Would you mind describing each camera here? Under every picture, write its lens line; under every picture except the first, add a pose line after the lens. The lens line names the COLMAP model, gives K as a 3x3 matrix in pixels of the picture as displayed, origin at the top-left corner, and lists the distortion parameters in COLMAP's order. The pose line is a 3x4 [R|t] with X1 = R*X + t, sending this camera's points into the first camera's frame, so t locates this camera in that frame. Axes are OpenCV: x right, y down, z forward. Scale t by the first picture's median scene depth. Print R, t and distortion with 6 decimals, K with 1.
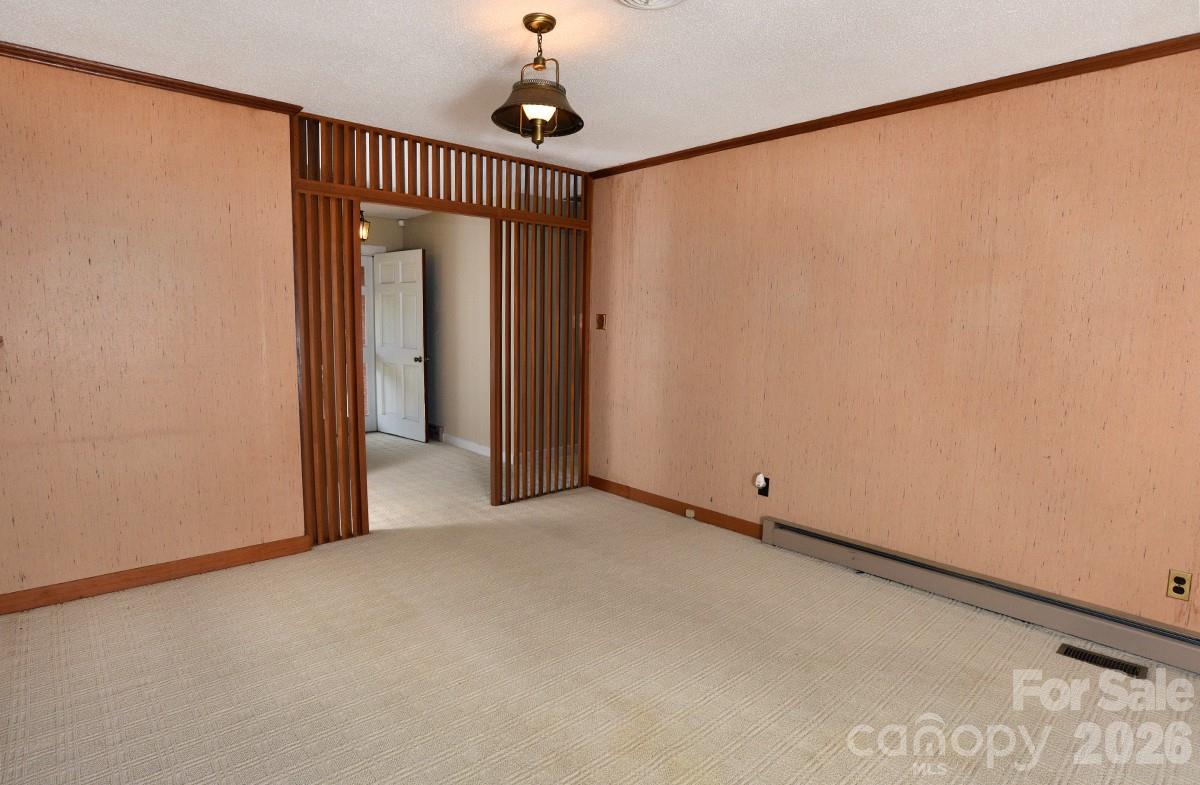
lens RADIAL K [[609.2, 0, 600.0], [0, 609.2, 392.5], [0, 0, 1]] dist [-0.002497, 0.001097]
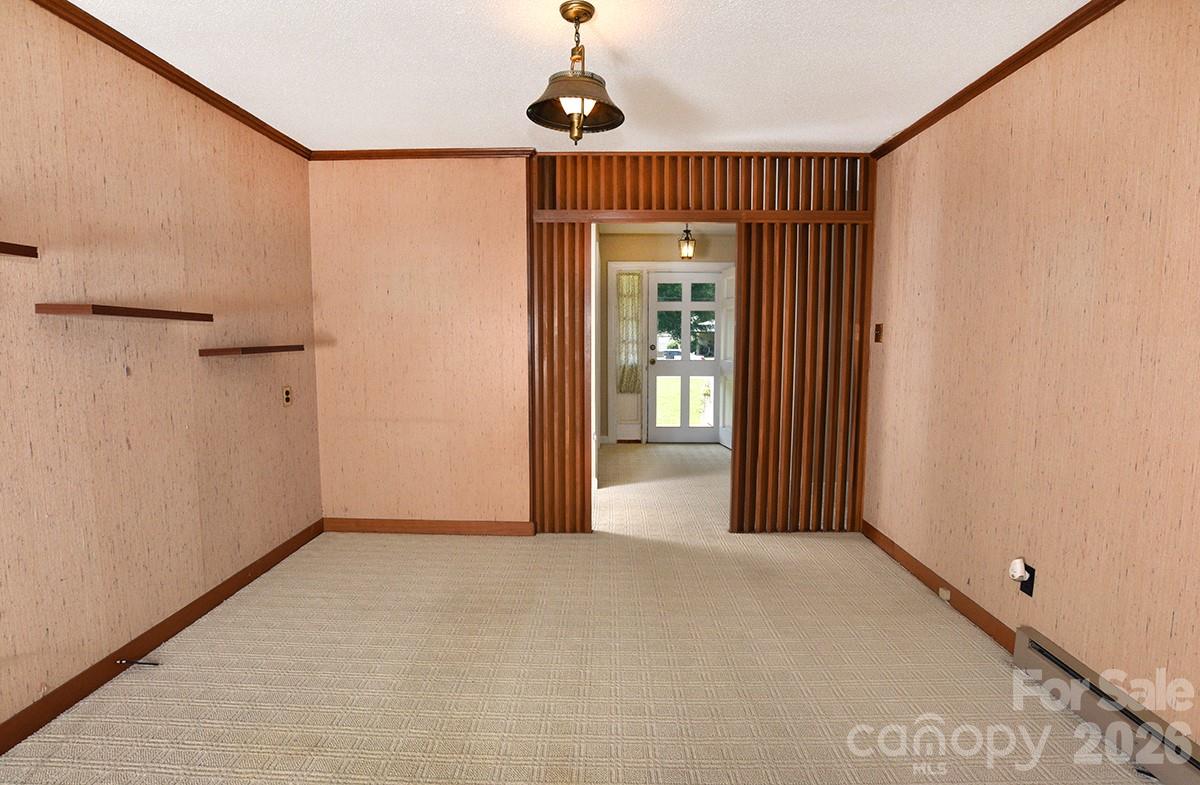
lens RADIAL K [[609.2, 0, 600.0], [0, 609.2, 392.5], [0, 0, 1]] dist [-0.002497, 0.001097]
pose [[0.762429, 0.051513, -0.645018, 0.322202], [-0.070157, 0.997531, -0.003262, -0.011191], [0.643257, 0.047739, 0.764160, 0.191011]]
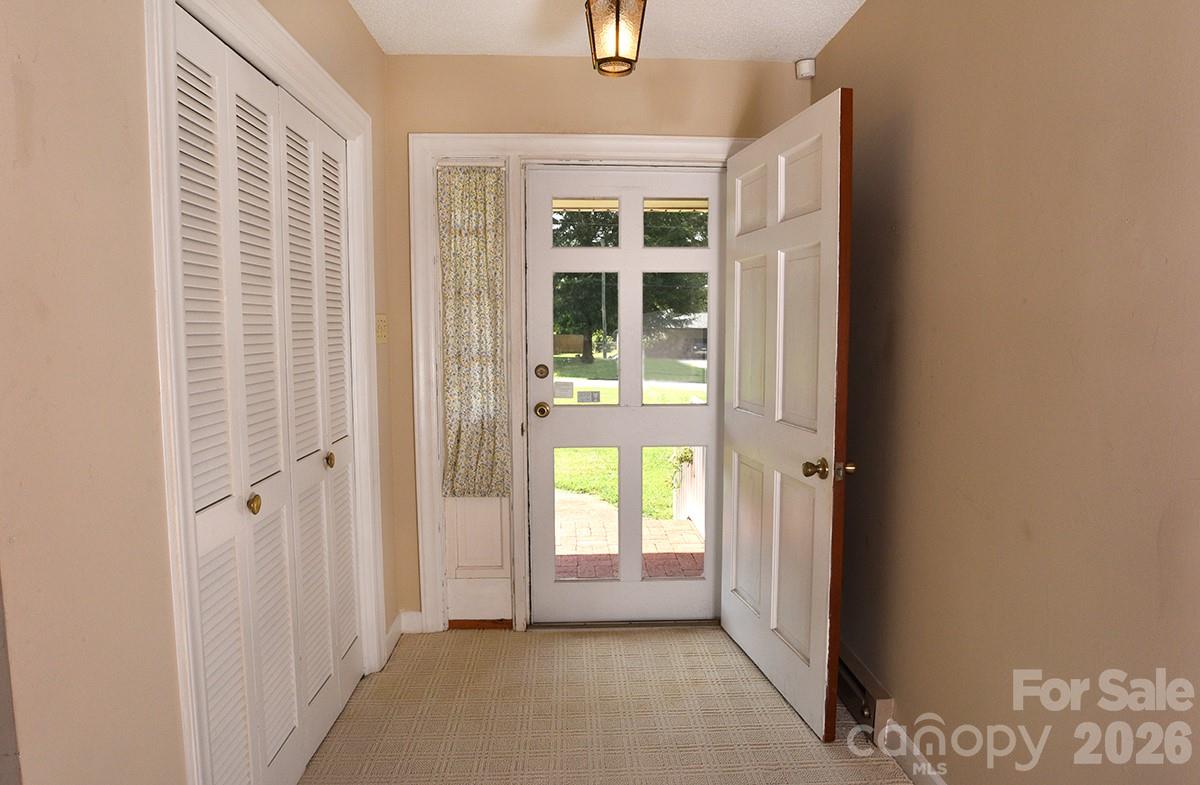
lens RADIAL K [[747.6, 0, 600.0], [0, 747.6, 392.5], [0, 0, 1]] dist [-0.085403, -0.000058]
pose [[0.802417, 0.037457, -0.595587, -0.337650], [-0.062132, 0.997848, -0.020953, -0.156424], [0.593520, 0.053818, 0.803018, 1.291855]]
